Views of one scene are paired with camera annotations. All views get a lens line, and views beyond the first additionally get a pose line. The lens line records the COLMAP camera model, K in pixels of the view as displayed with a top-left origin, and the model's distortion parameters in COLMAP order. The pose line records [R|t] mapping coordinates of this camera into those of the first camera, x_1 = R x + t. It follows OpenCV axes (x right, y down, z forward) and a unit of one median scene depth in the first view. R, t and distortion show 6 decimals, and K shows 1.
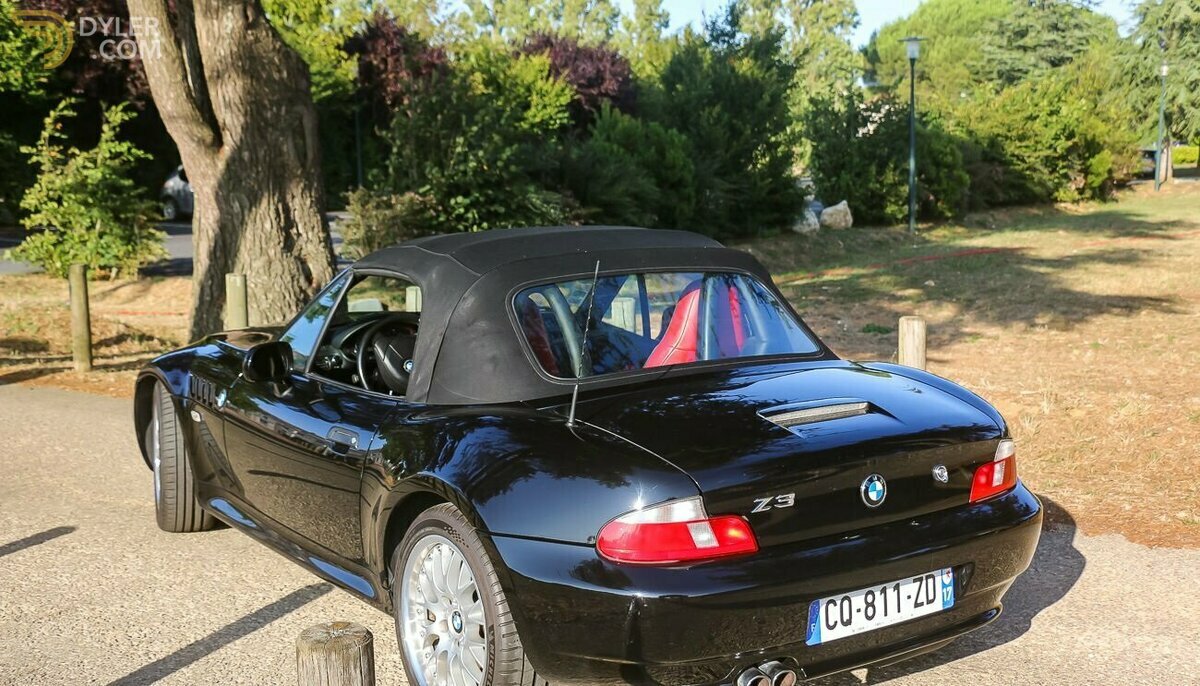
lens RADIAL K [[1396.4, 0, 604.3], [0, 1396.4, 373.9], [0, 0, 1]] dist [0.032707, 0.000000]
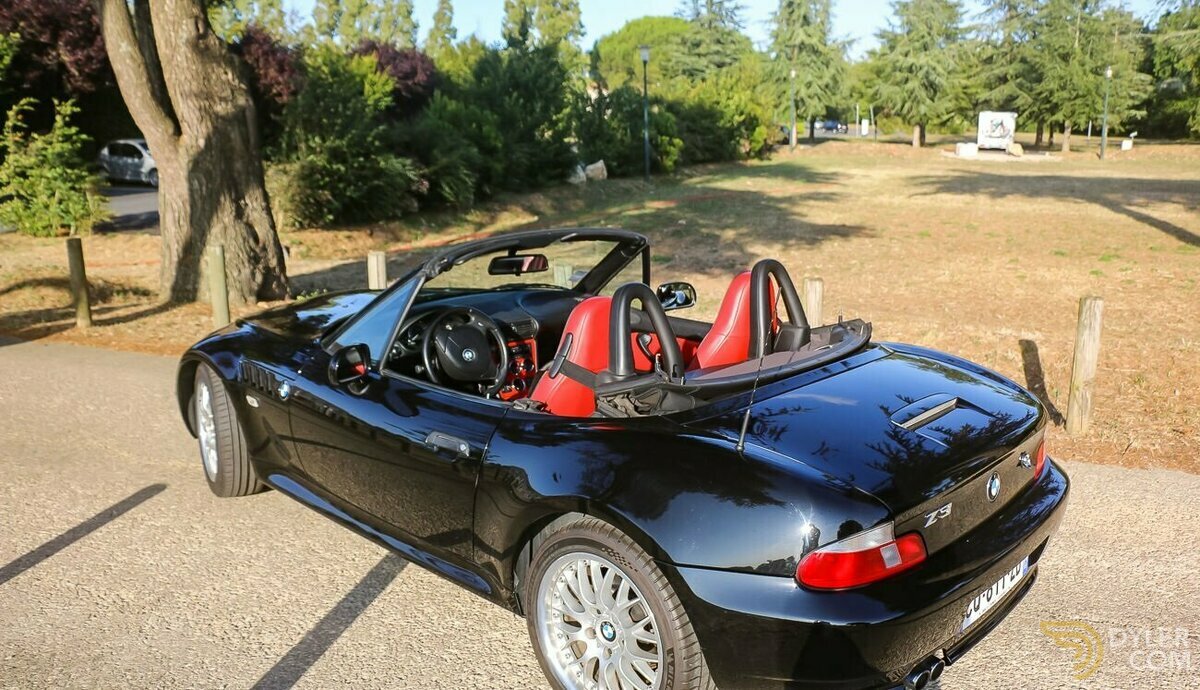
lens RADIAL K [[959.9, 0, 603.1], [0, 959.9, 383.8], [0, 0, 1]] dist [-0.158011, 0.113885]
pose [[0.979922, -0.049743, 0.193075, -0.076919], [0.027961, 0.993093, 0.113945, -0.027698], [-0.197410, -0.106259, 0.974545, 0.109416]]
